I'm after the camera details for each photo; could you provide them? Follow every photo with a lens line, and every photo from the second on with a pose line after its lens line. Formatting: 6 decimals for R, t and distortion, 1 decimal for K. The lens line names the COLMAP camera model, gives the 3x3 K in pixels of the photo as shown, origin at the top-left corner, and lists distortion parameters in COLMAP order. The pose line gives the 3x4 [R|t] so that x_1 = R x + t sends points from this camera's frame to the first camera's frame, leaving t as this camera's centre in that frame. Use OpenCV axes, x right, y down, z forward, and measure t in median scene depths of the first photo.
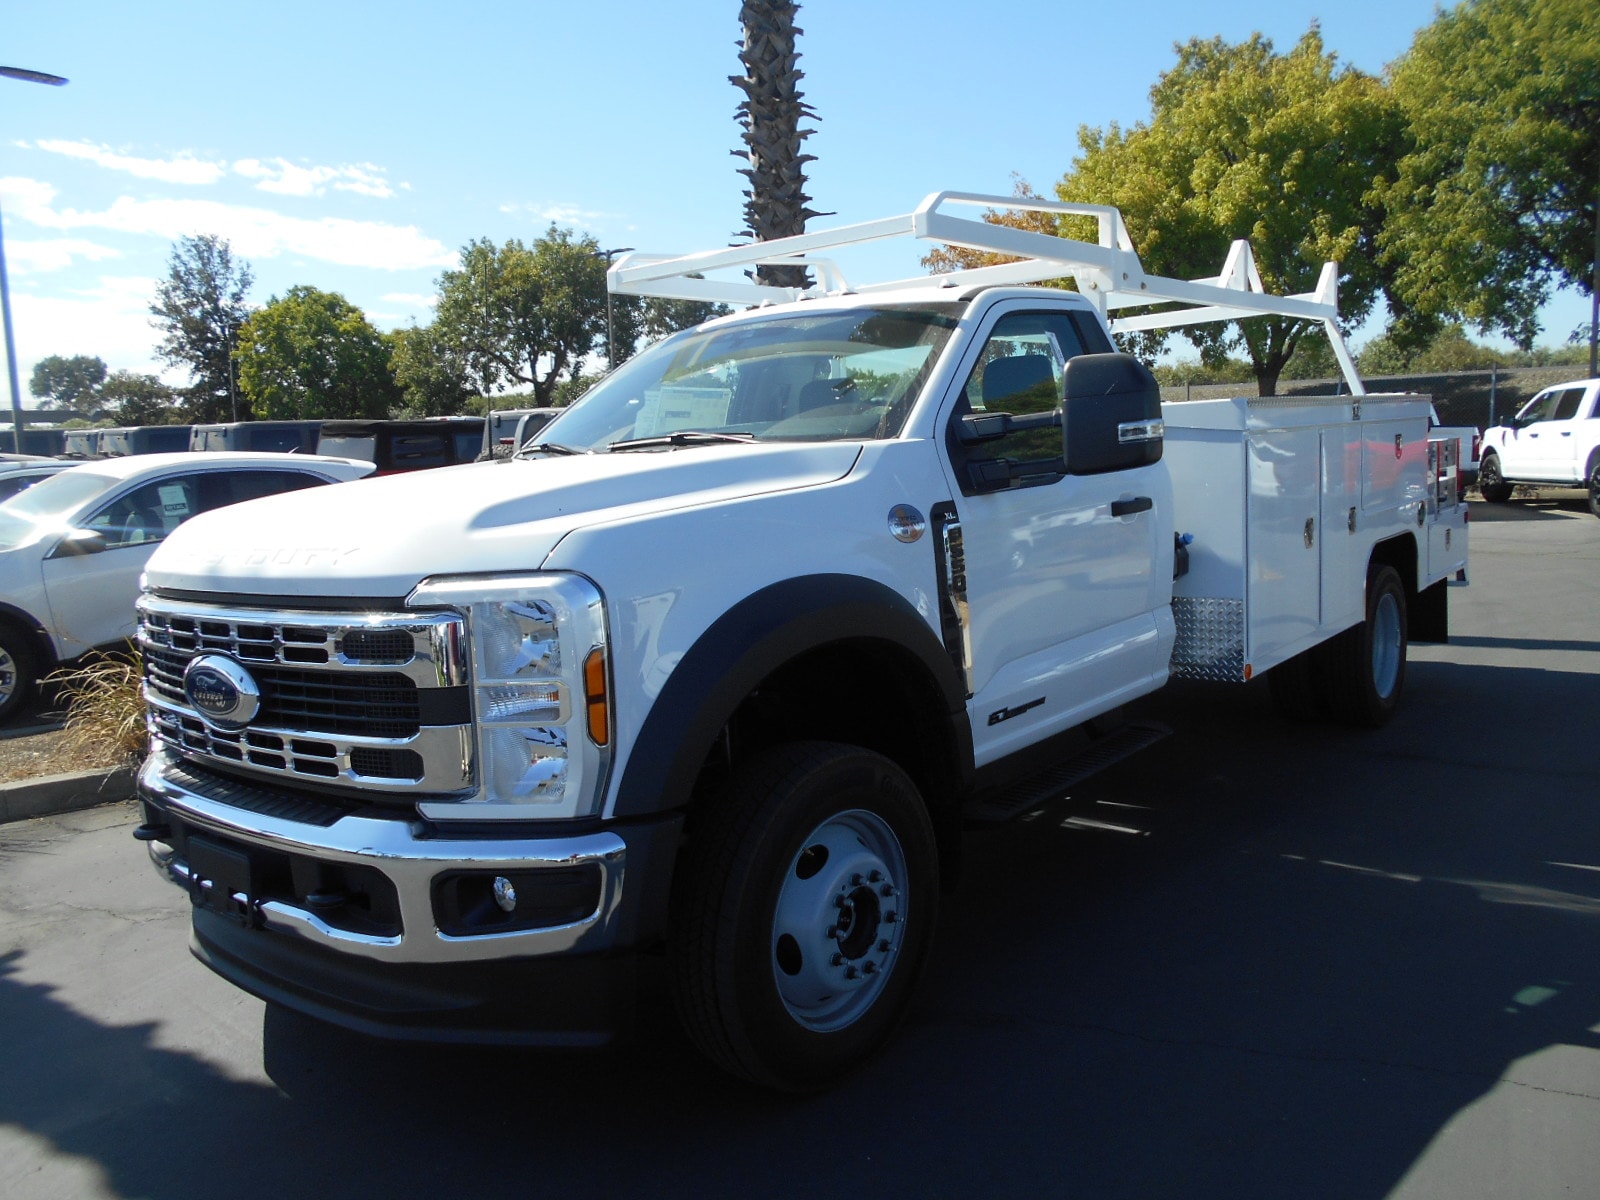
lens RADIAL K [[1263.6, 0, 810.8], [0, 1263.6, 537.9], [0, 0, 1]] dist [-0.025958, 0.045841]
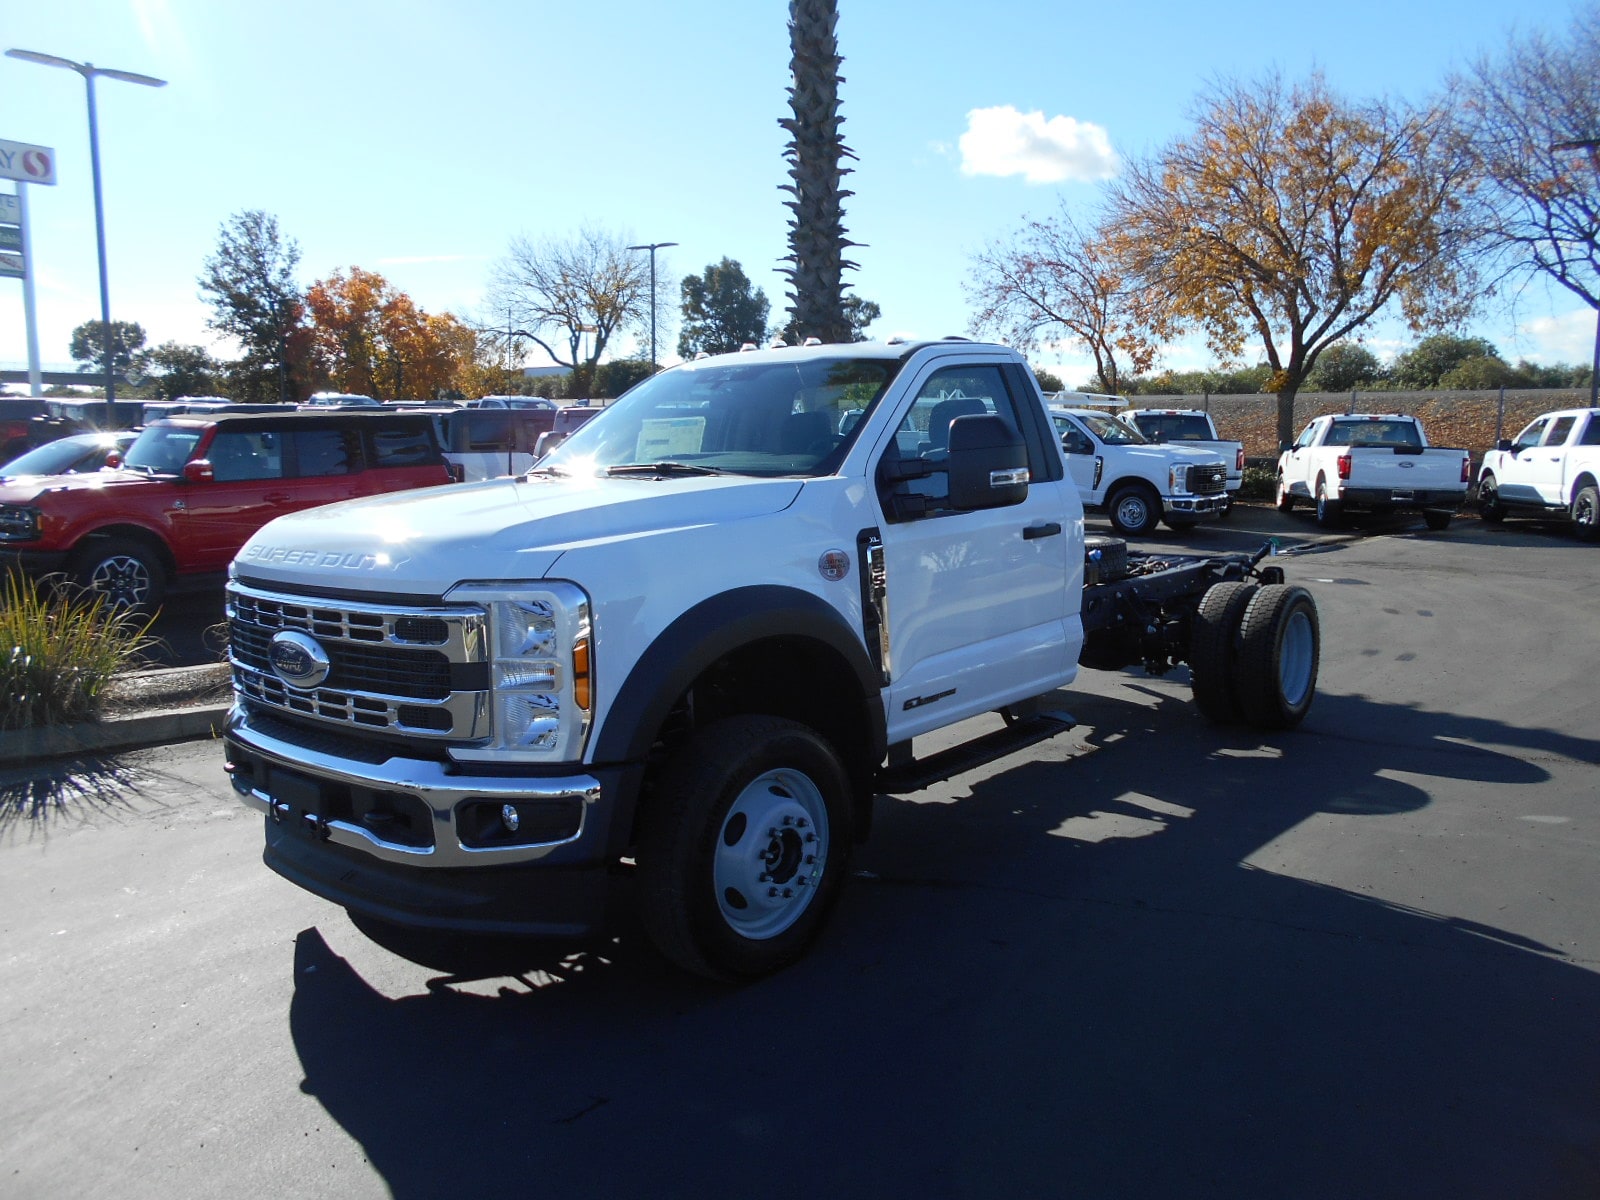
lens RADIAL K [[1300.2, 0, 833.6], [0, 1300.2, 551.0], [0, 0, 1]] dist [-0.011715, 0.057310]
pose [[0.999240, 0.034209, -0.018673, 0.110724], [-0.033811, 0.999202, 0.021259, -0.040005], [0.019385, -0.020612, 0.999600, -0.348449]]
